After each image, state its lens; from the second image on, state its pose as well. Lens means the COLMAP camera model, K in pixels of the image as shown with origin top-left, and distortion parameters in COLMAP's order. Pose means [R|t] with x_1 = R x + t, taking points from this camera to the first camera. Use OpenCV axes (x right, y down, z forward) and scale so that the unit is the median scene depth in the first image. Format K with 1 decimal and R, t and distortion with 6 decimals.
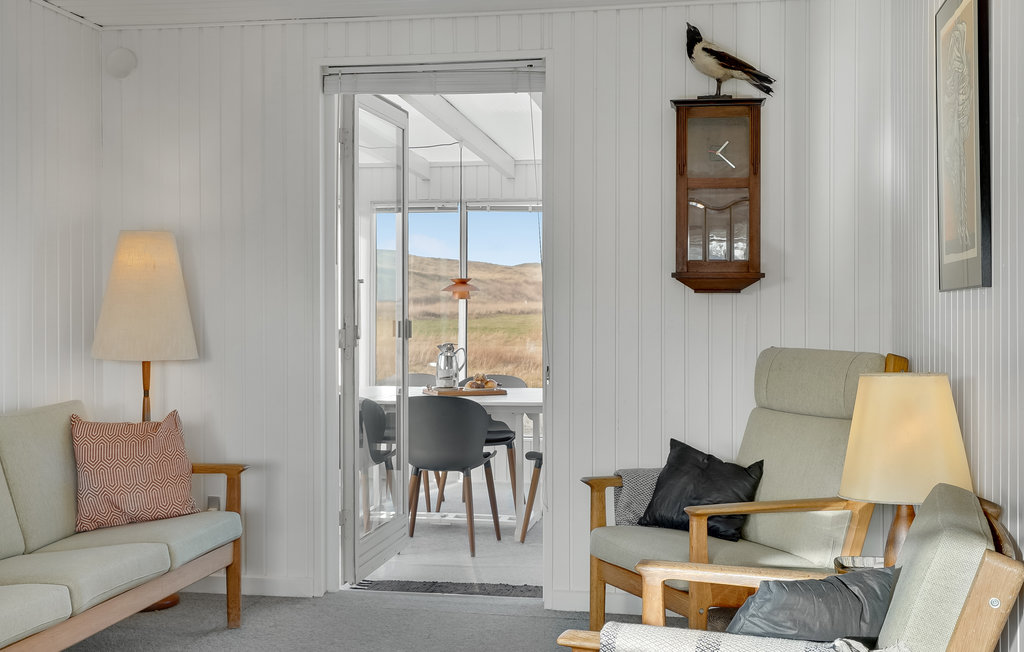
lens RADIAL K [[1254.3, 0, 525.4], [0, 1254.3, 295.4], [0, 0, 1]] dist [-0.001849, 0.000000]
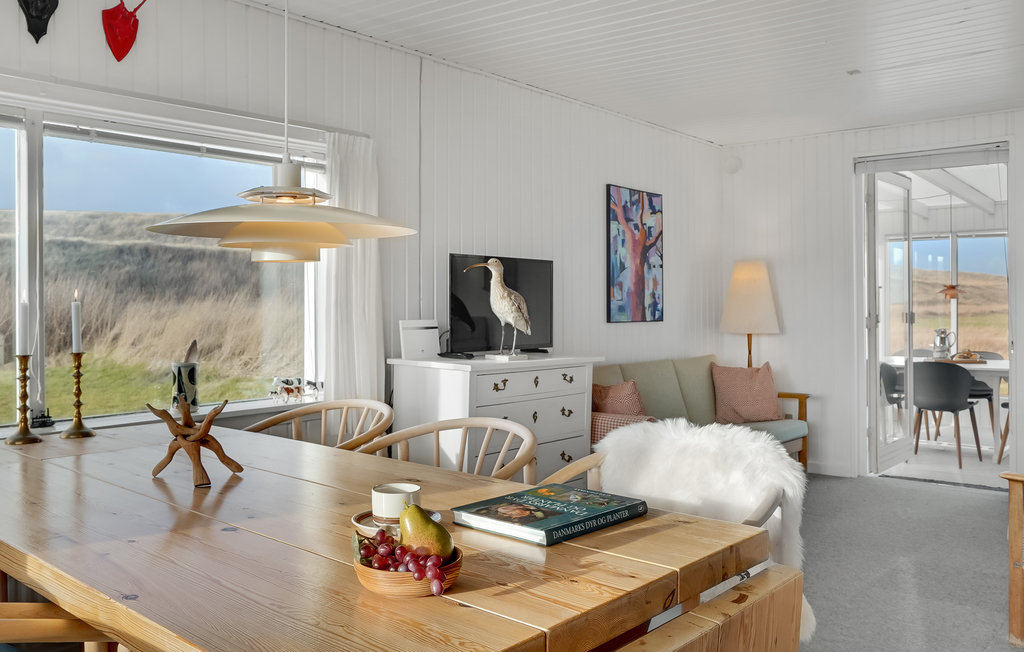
lens RADIAL K [[859.1, 0, 512.9], [0, 859.1, 293.0], [0, 0, 1]] dist [-0.011167, 0.013403]
pose [[0.862849, -0.006740, -0.505416, 0.021754], [0.003033, 0.999962, -0.008156, 0.004160], [0.505452, 0.005505, 0.862837, -0.219715]]
